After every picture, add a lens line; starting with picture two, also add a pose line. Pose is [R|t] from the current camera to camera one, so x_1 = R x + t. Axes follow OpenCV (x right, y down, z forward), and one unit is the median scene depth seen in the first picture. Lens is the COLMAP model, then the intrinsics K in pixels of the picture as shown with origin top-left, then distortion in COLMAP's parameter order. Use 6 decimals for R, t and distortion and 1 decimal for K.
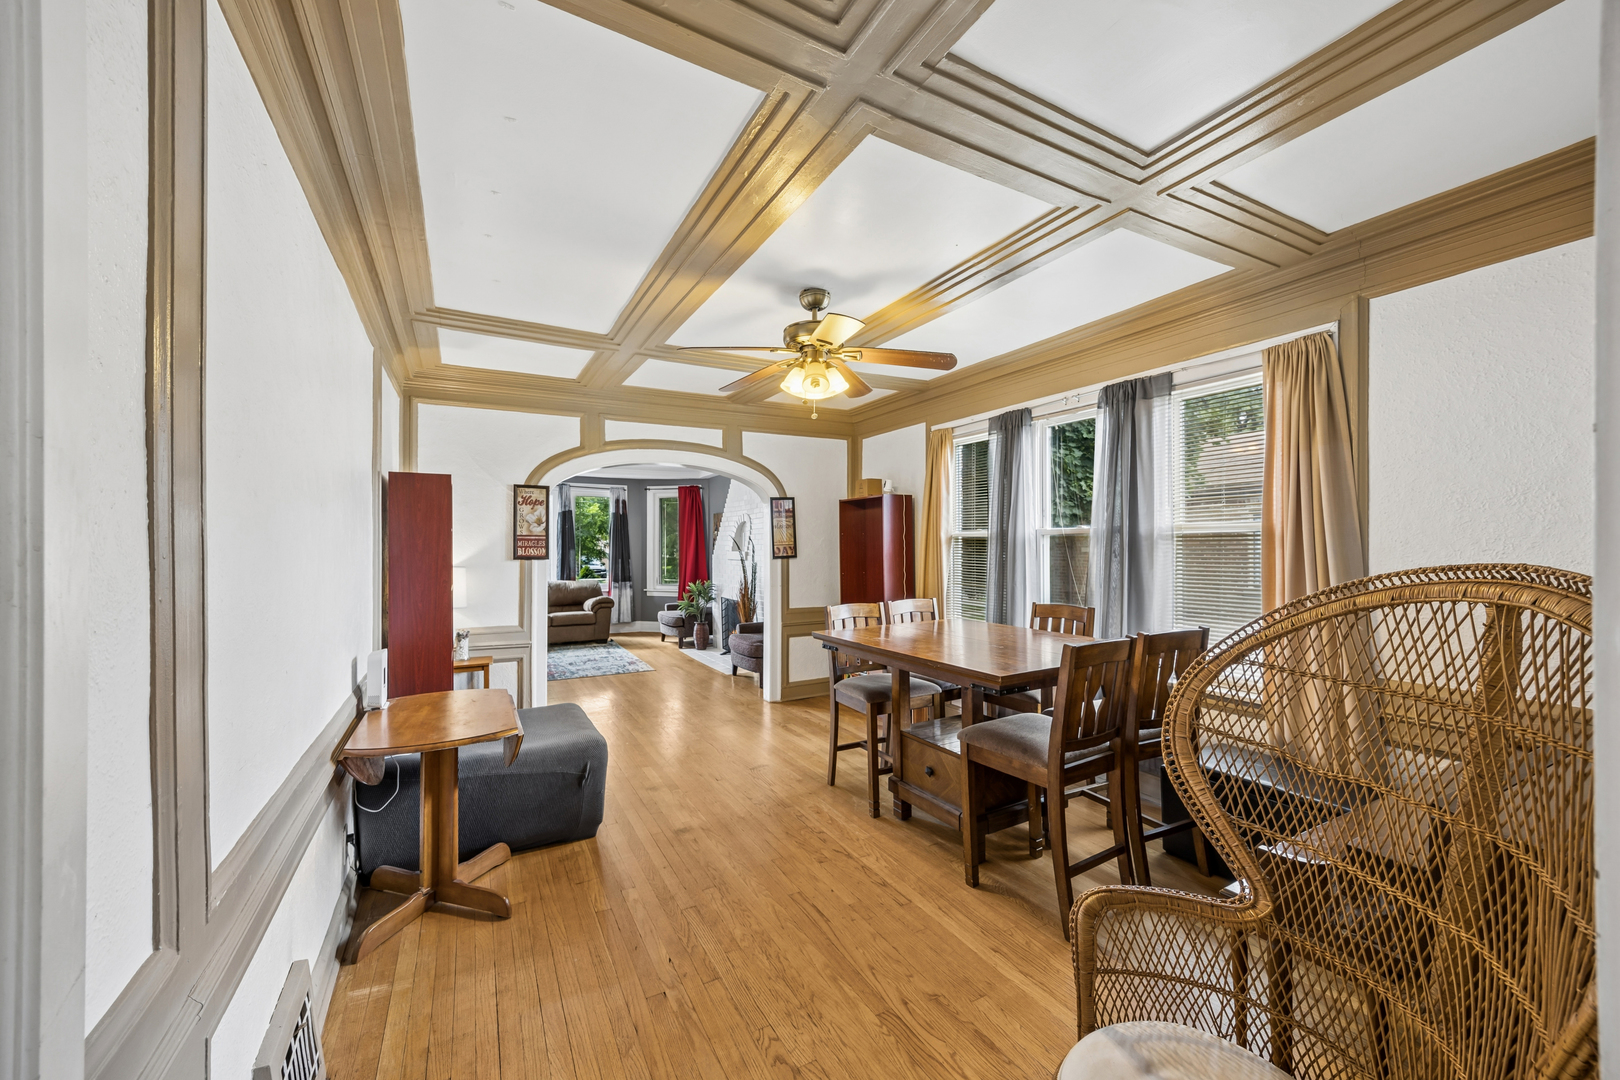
lens RADIAL K [[619.3, 0, 805.2], [0, 619.3, 549.3], [0, 0, 1]] dist [-0.010227, 0.000021]
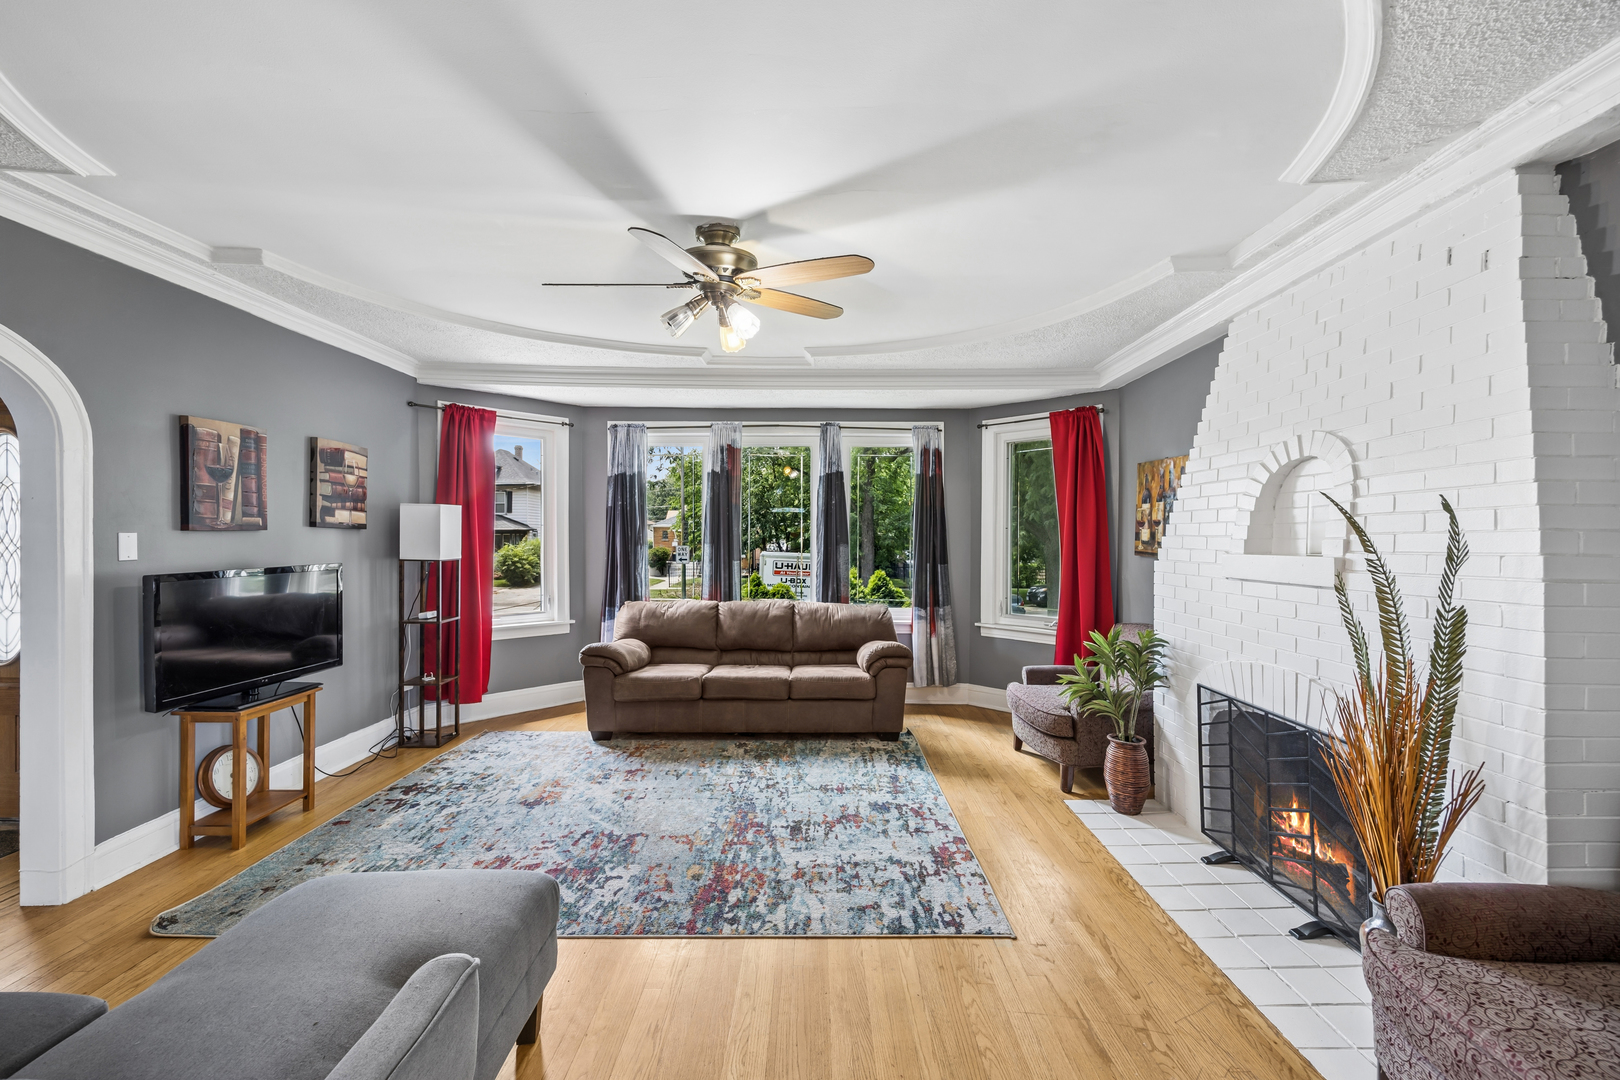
lens RADIAL K [[655.1, 0, 816.2], [0, 655.1, 541.6], [0, 0, 1]] dist [0.008594, -0.001432]
pose [[0.884921, 0.005949, -0.465702, -0.138159], [-0.006117, 0.999981, 0.001151, -0.002610], [0.465700, 0.001830, 0.884941, 0.507903]]
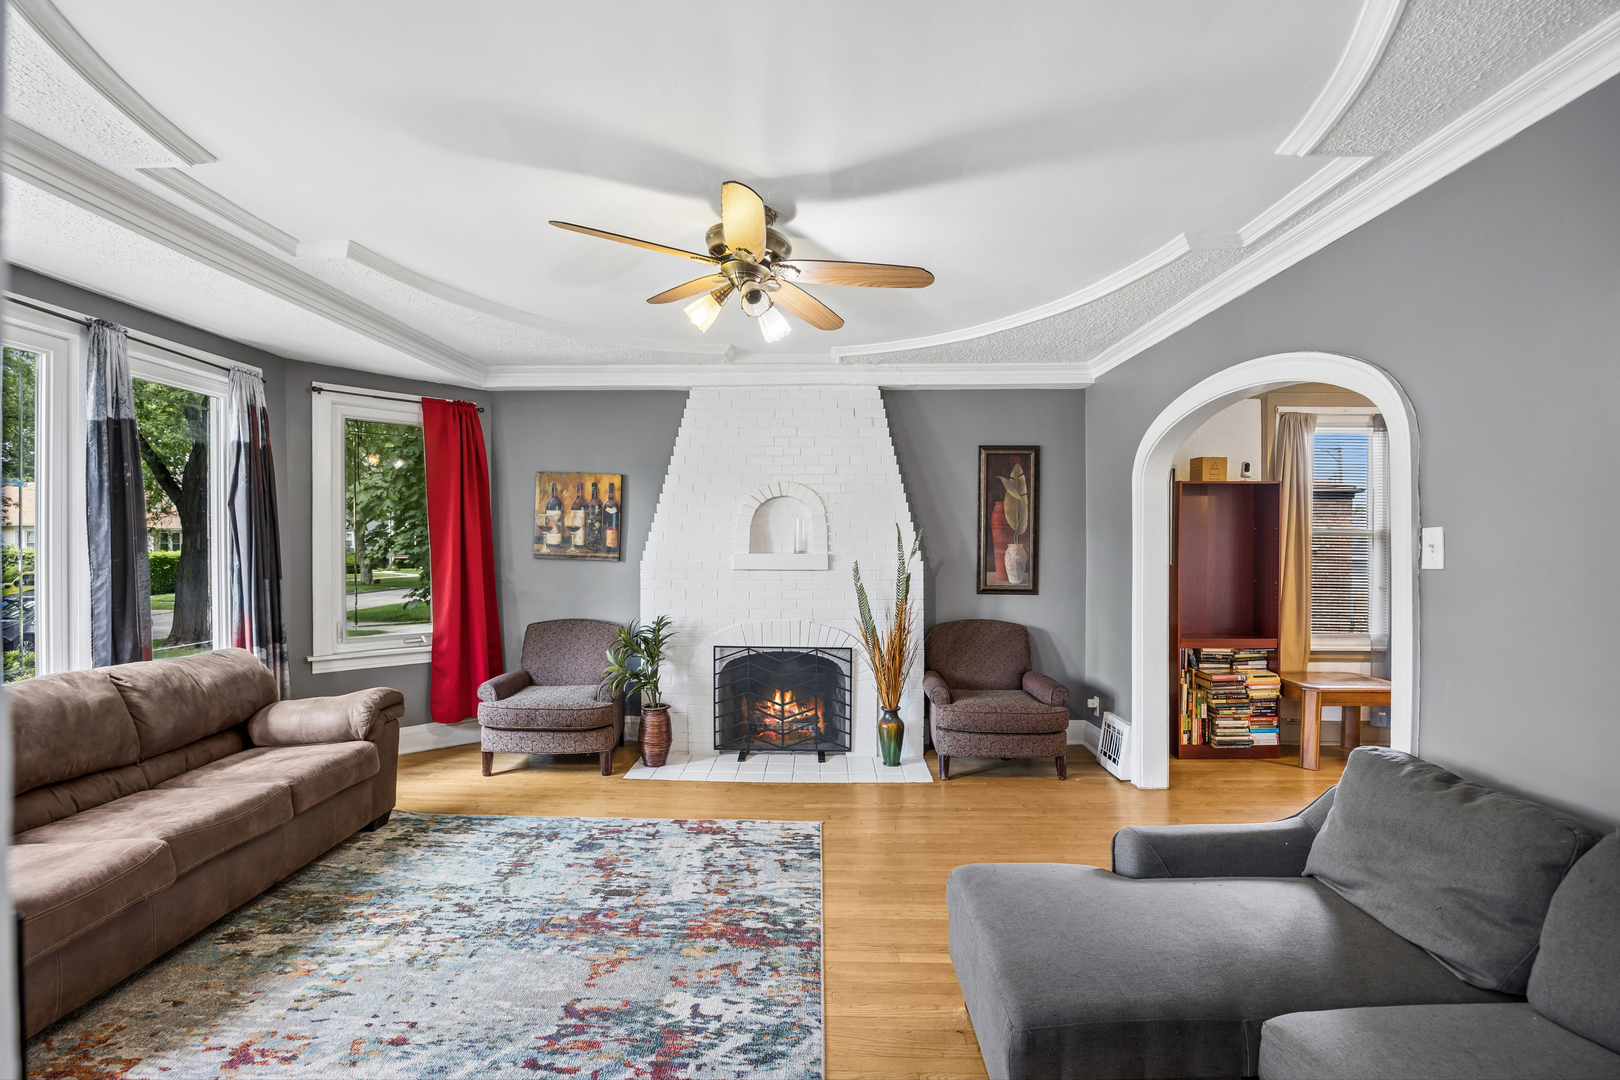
lens RADIAL K [[727.8, 0, 819.5], [0, 727.8, 549.3], [0, 0, 1]] dist [-0.019245, -0.000252]
pose [[0.475929, -0.006527, 0.879459, -0.544793], [-0.002093, 0.999961, 0.008553, -0.005527], [-0.879481, -0.005911, 0.475897, 0.578335]]
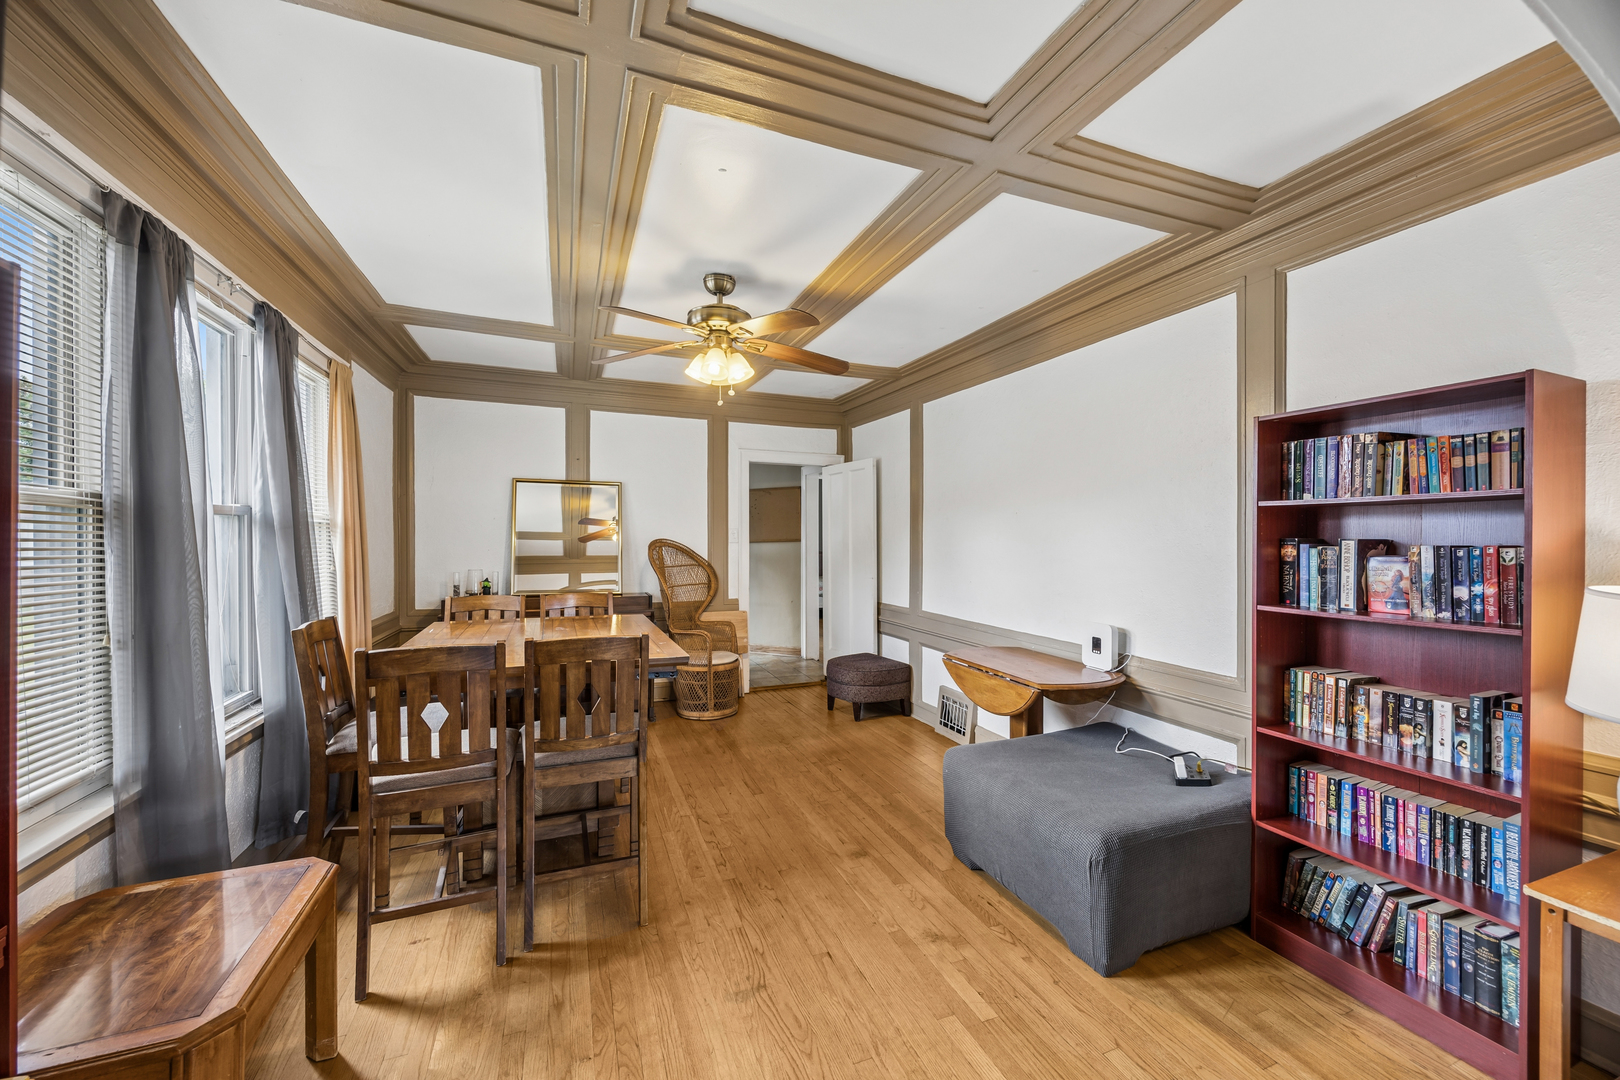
lens RADIAL K [[619.3, 0, 810.4], [0, 619.3, 538.7], [0, 0, 1]] dist [-0.010227, 0.000021]
pose [[-0.993800, 0.000797, 0.111182, -0.074662], [0.001567, 0.999975, 0.006843, -0.002047], [-0.111174, 0.006975, -0.993776, 0.619936]]
